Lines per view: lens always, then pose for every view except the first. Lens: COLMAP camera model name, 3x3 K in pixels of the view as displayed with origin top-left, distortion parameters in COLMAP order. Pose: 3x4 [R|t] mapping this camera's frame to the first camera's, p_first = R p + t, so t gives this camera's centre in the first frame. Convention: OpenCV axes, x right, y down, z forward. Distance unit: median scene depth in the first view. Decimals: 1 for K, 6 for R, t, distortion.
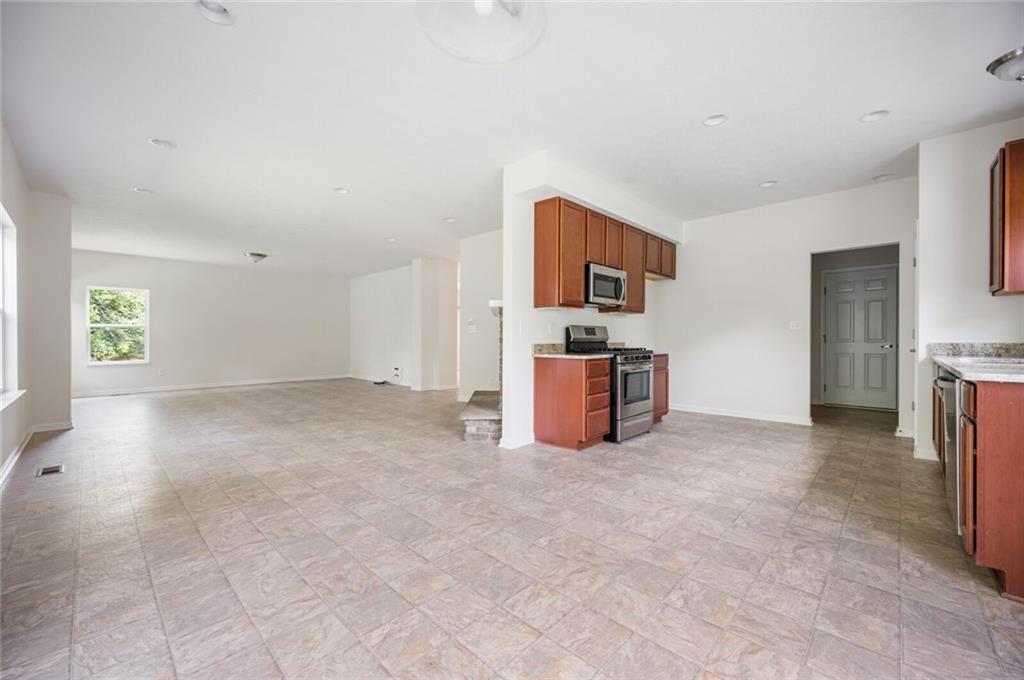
lens RADIAL K [[406.8, 0, 512.0], [0, 406.8, 340.0], [0, 0, 1]] dist [-0.009171, -0.000009]
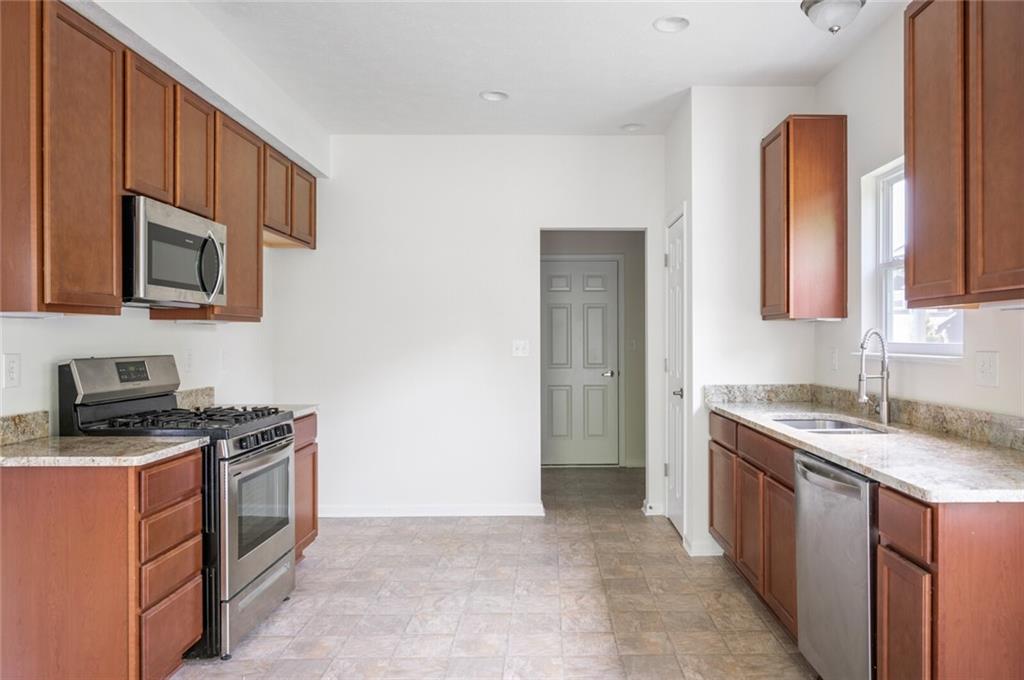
lens RADIAL K [[670.3, 0, 512.0], [0, 670.3, 340.0], [0, 0, 1]] dist [-0.006754, -0.000939]
pose [[0.711037, -0.010956, 0.703069, 0.003151], [-0.000912, 0.999863, 0.016503, -0.065858], [-0.703154, -0.012376, 0.710930, 0.317044]]
